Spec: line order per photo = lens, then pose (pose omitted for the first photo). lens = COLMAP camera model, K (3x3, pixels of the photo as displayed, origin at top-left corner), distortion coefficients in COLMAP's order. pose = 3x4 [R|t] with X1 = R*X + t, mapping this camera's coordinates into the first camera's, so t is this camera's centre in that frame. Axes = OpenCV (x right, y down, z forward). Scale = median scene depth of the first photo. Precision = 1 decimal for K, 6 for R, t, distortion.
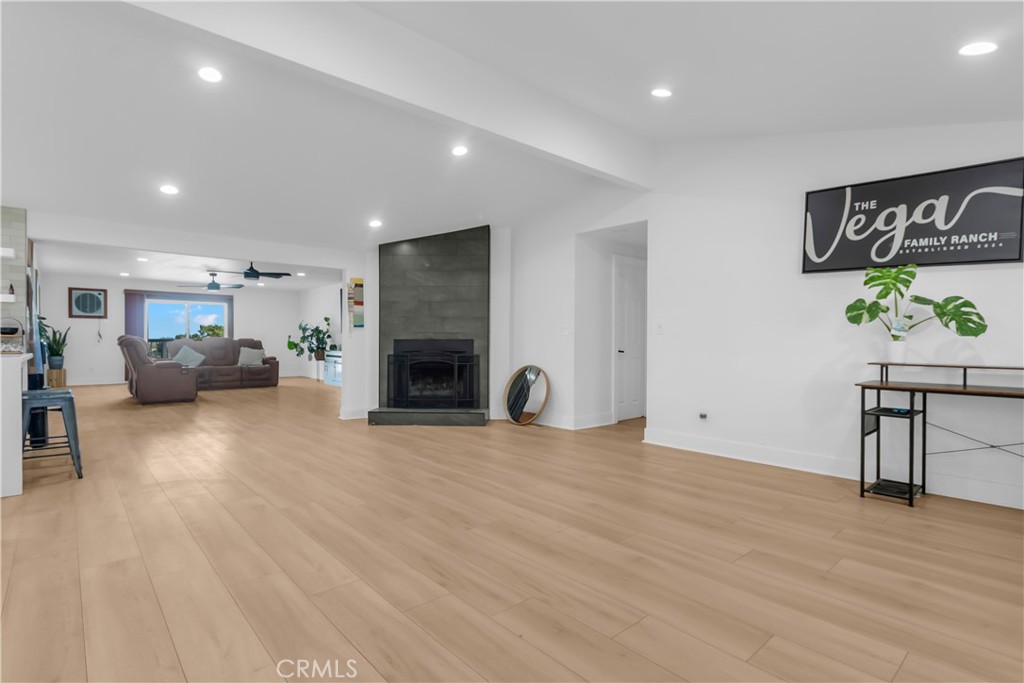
lens RADIAL K [[509.2, 0, 504.6], [0, 509.2, 339.4], [0, 0, 1]] dist [0.009413, -0.001001]
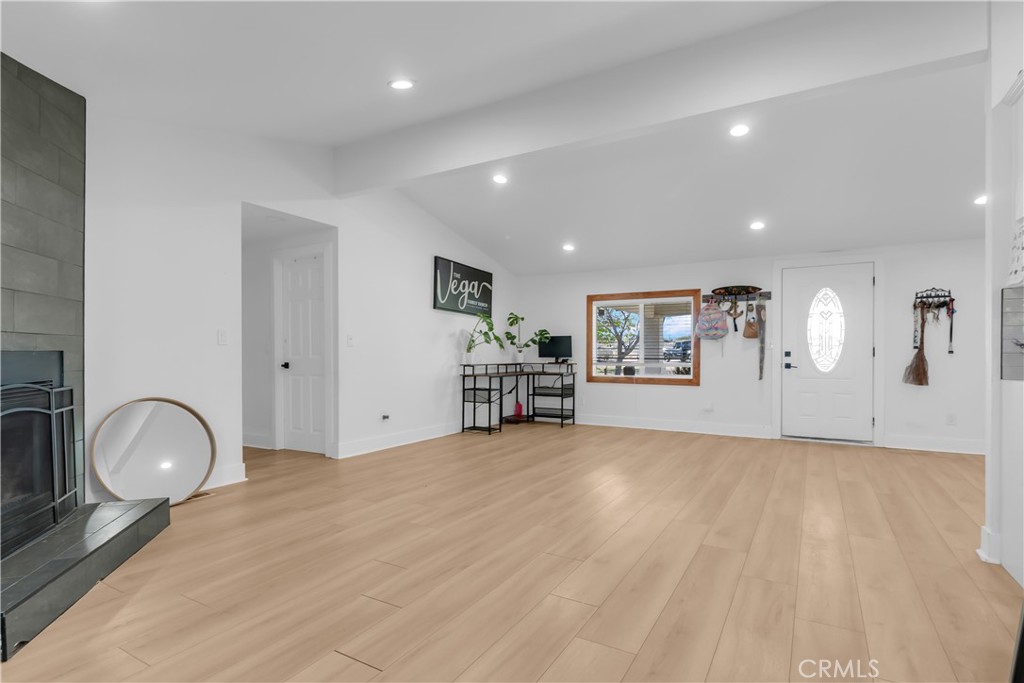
lens RADIAL K [[509.2, 0, 522.8], [0, 509.2, 359.6], [0, 0, 1]] dist [0.009413, -0.001001]
pose [[-0.325772, -0.016439, 0.945305, -0.461353], [-0.002499, 0.999860, 0.016527, -0.001283], [-0.945445, 0.003022, -0.325767, 0.613081]]
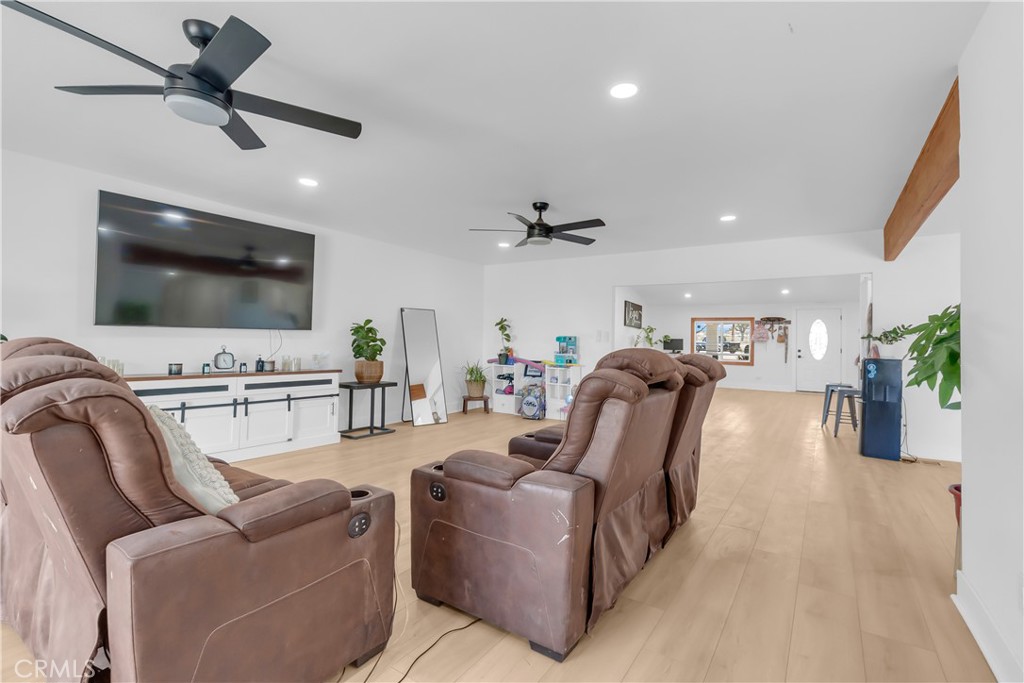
lens RADIAL K [[476.4, 0, 515.9], [0, 476.4, 335.6], [0, 0, 1]] dist [-0.000380, 0.002931]
pose [[-0.249700, 0.009021, 0.968281, -1.050969], [-0.023644, 0.999602, -0.015410, -0.001444], [-0.968035, -0.026742, -0.249387, 1.181030]]
